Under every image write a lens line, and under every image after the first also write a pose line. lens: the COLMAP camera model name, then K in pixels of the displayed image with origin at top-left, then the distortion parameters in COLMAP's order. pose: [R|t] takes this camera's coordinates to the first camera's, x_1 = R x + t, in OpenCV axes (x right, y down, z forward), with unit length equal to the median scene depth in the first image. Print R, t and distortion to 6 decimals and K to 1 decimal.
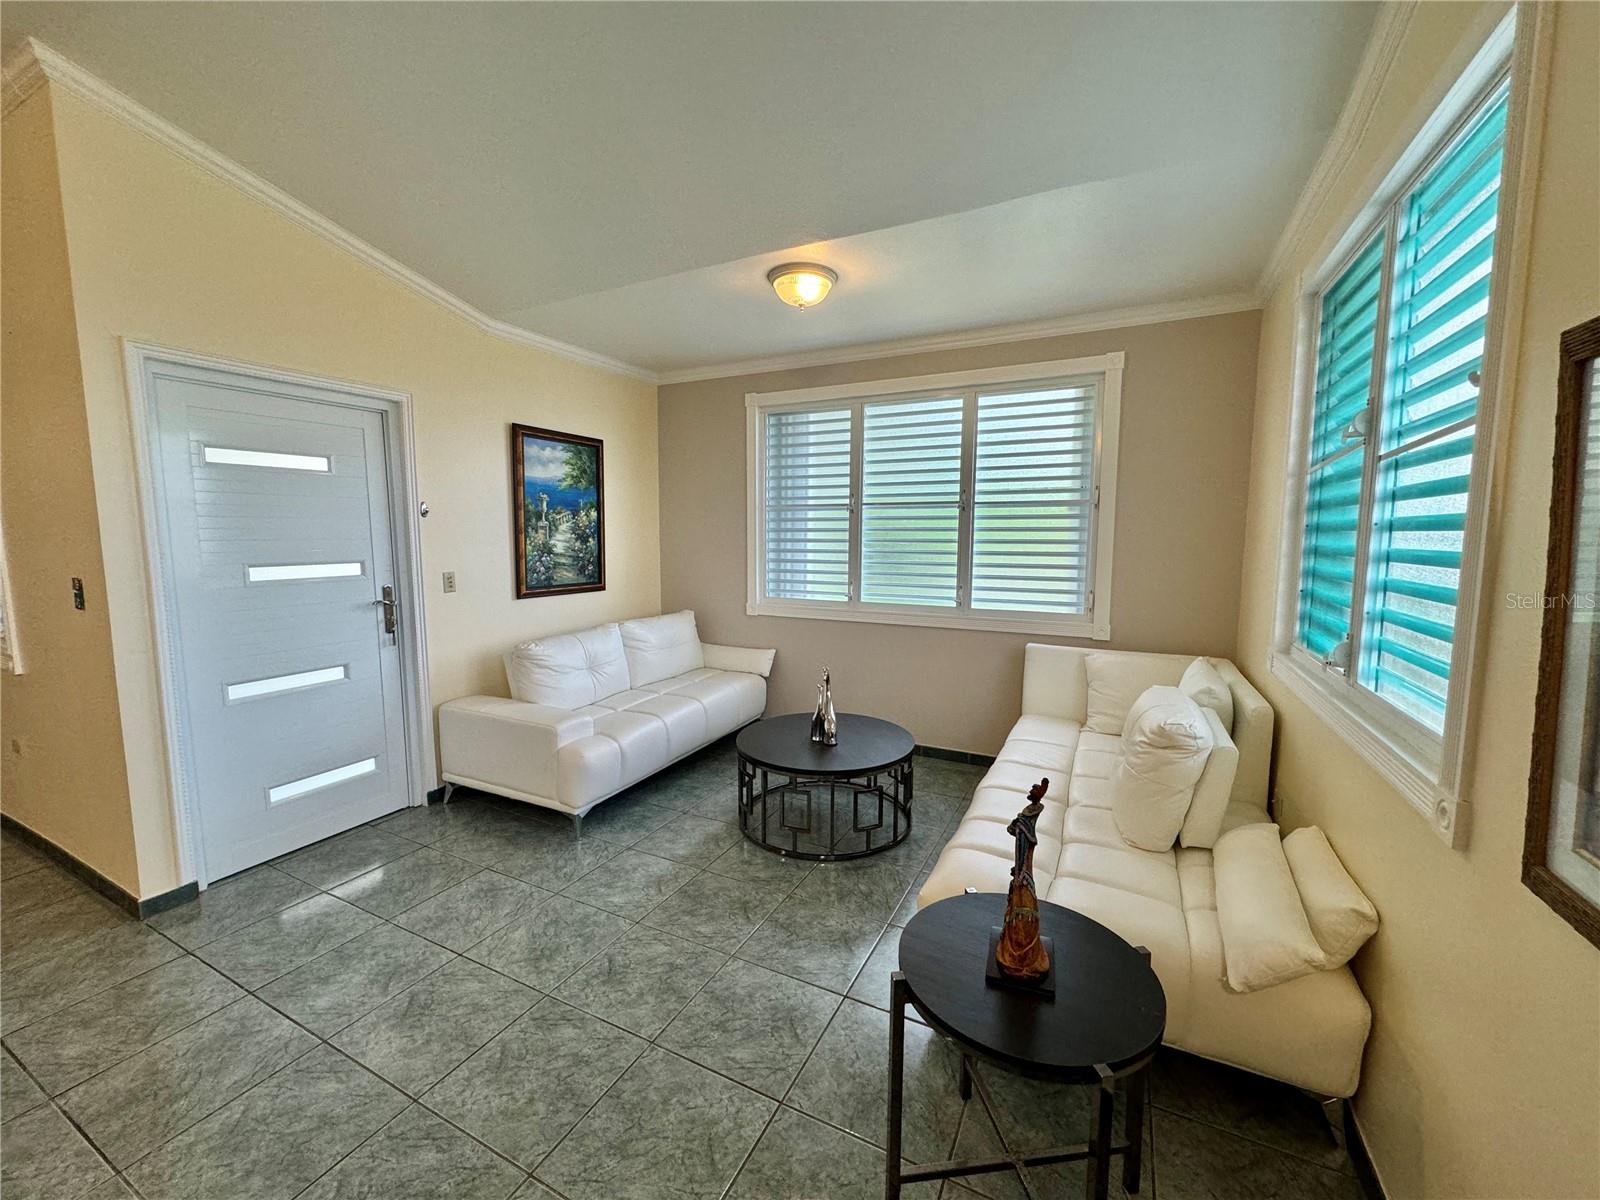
lens RADIAL K [[641.2, 0, 798.0], [0, 641.2, 593.5], [0, 0, 1]] dist [0.003296, -0.000598]
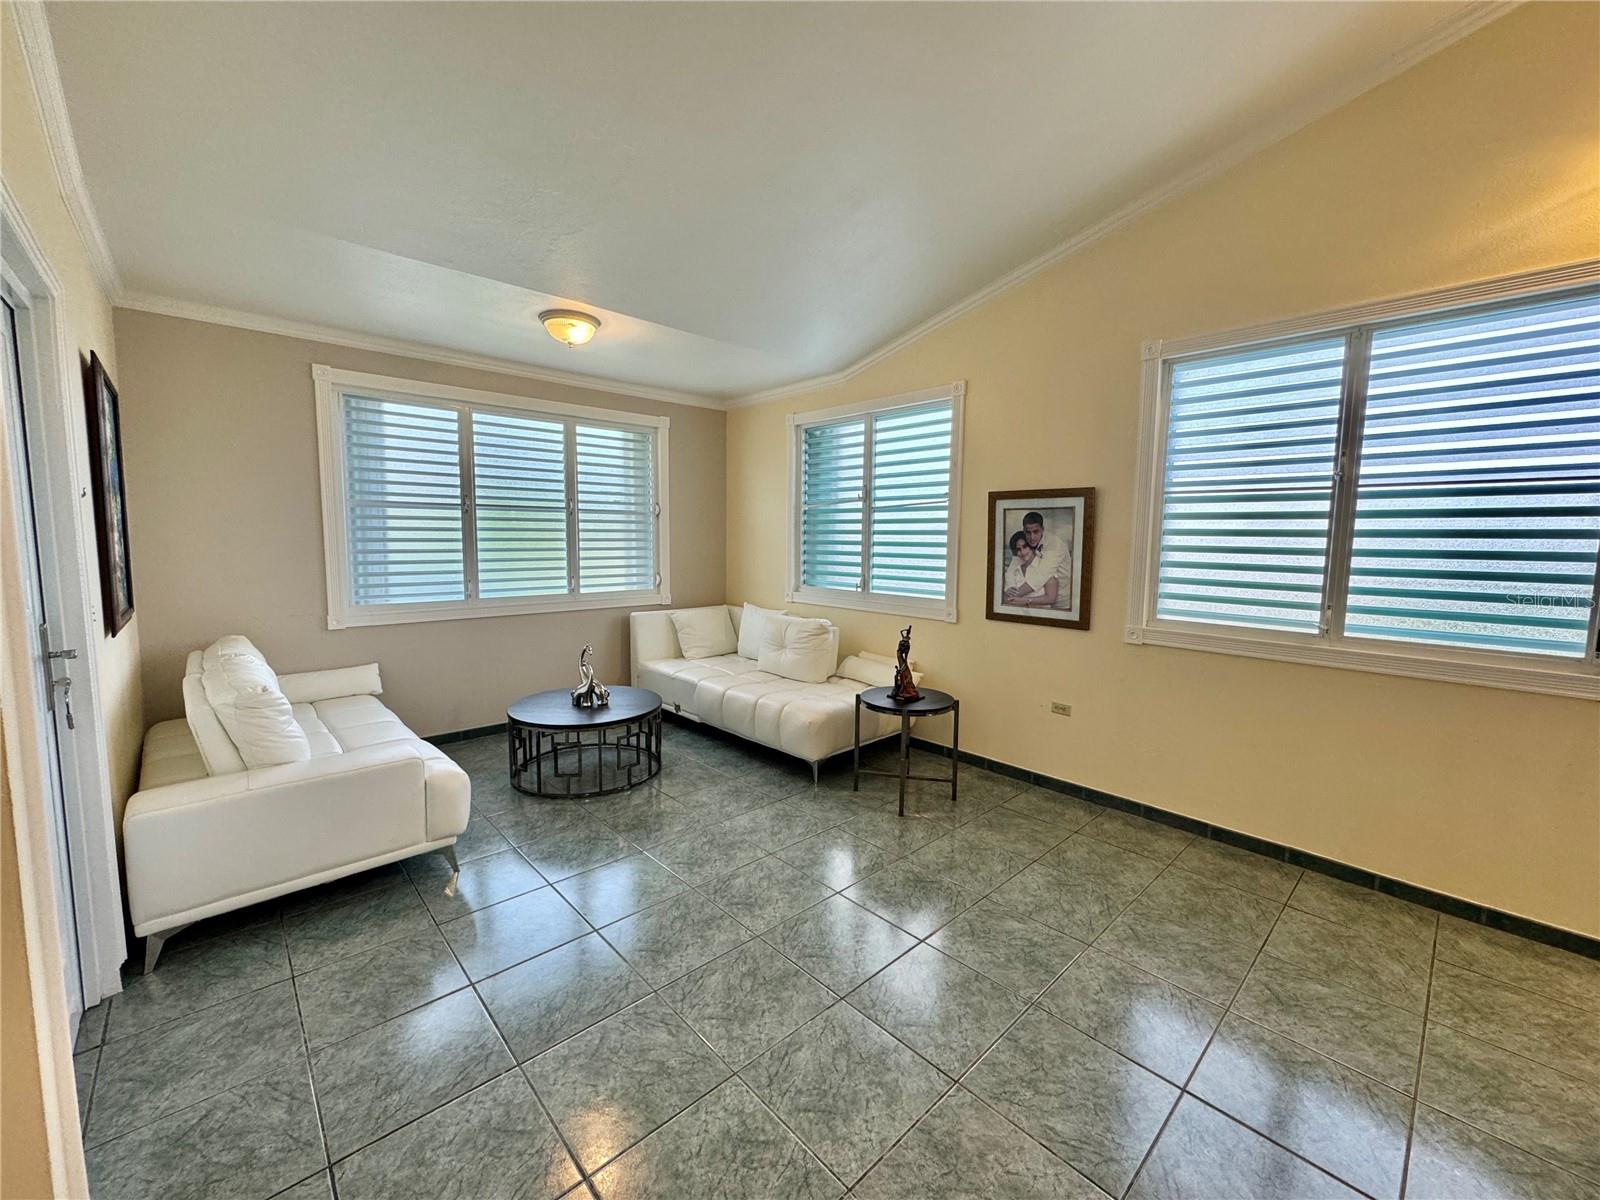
lens RADIAL K [[641.2, 0, 795.8], [0, 641.2, 593.7], [0, 0, 1]] dist [0.003296, -0.000598]
pose [[0.349212, -0.084664, 0.933211, -0.773333], [0.082172, 0.994840, 0.059506, -0.016146], [-0.933434, 0.055904, 0.354368, 0.162617]]
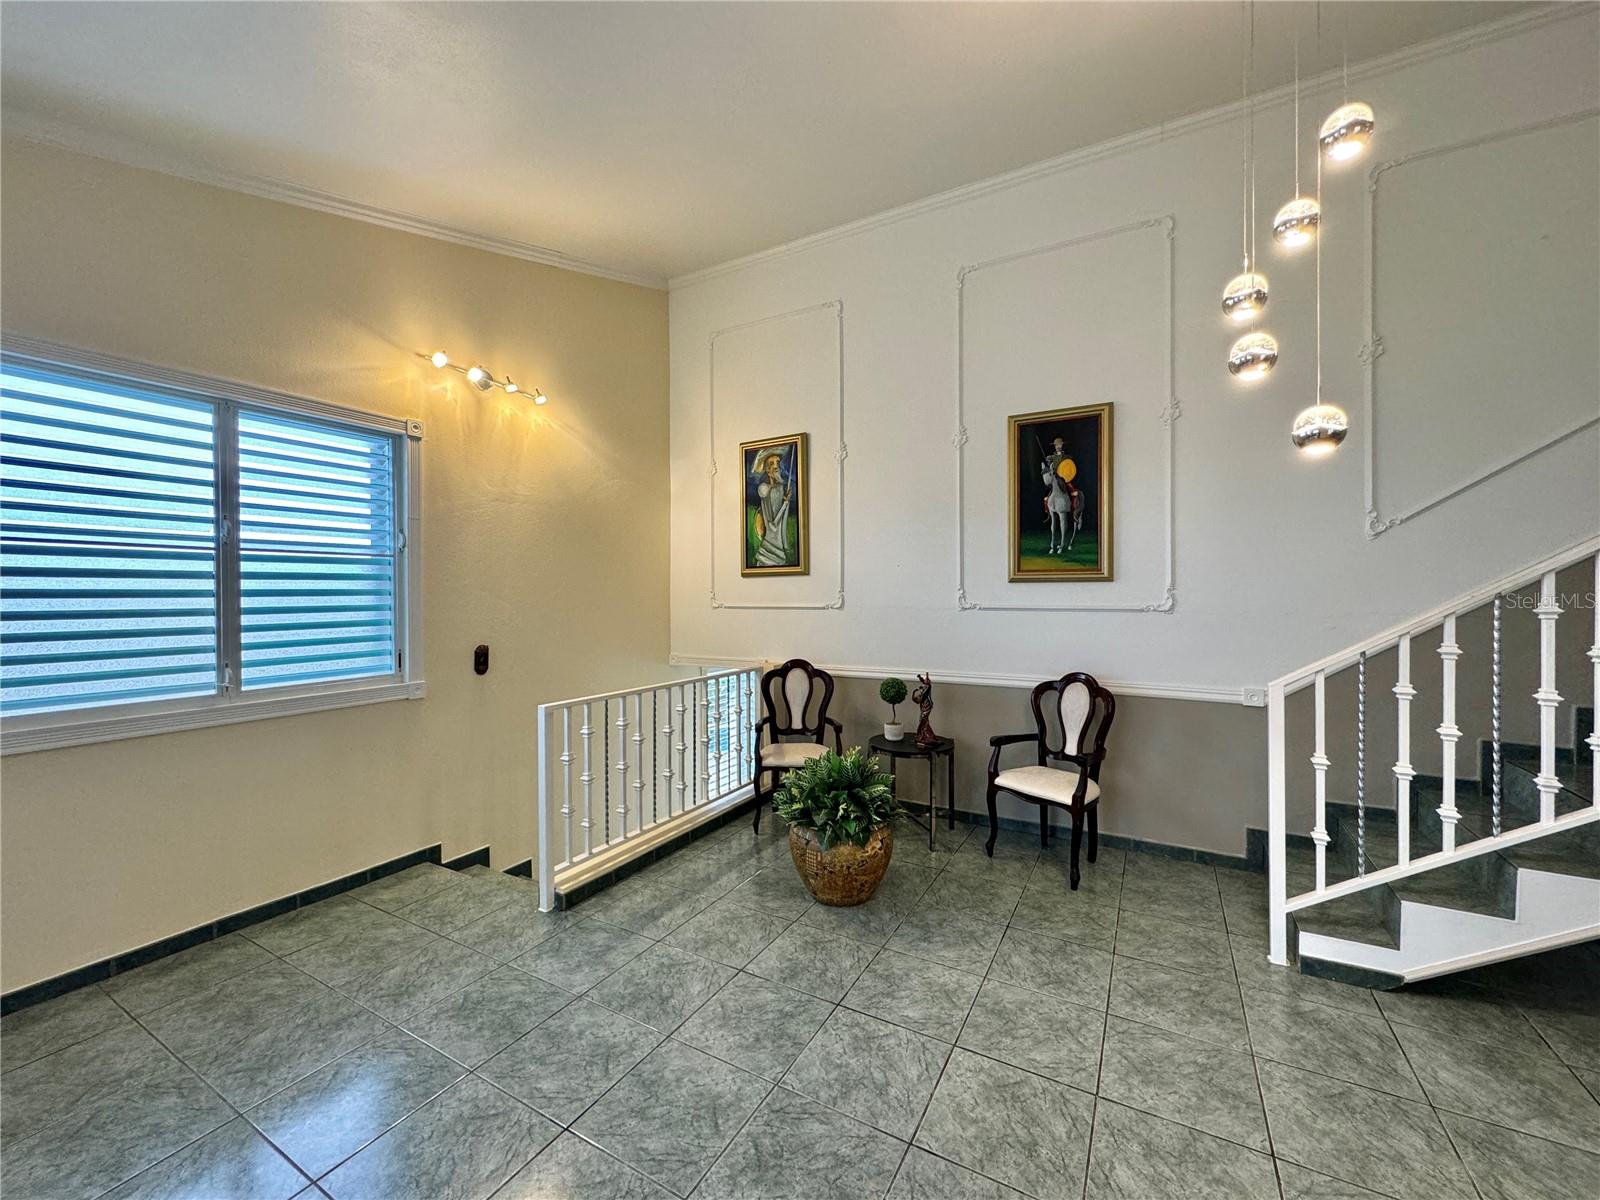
lens RADIAL K [[641.2, 0, 799.1], [0, 641.2, 598.7], [0, 0, 1]] dist [0.003296, -0.000598]
pose [[-0.999198, 0.006322, 0.039550, -0.577497], [0.010574, 0.994068, 0.108249, -0.057284], [-0.038631, 0.108580, -0.993337, 0.553721]]
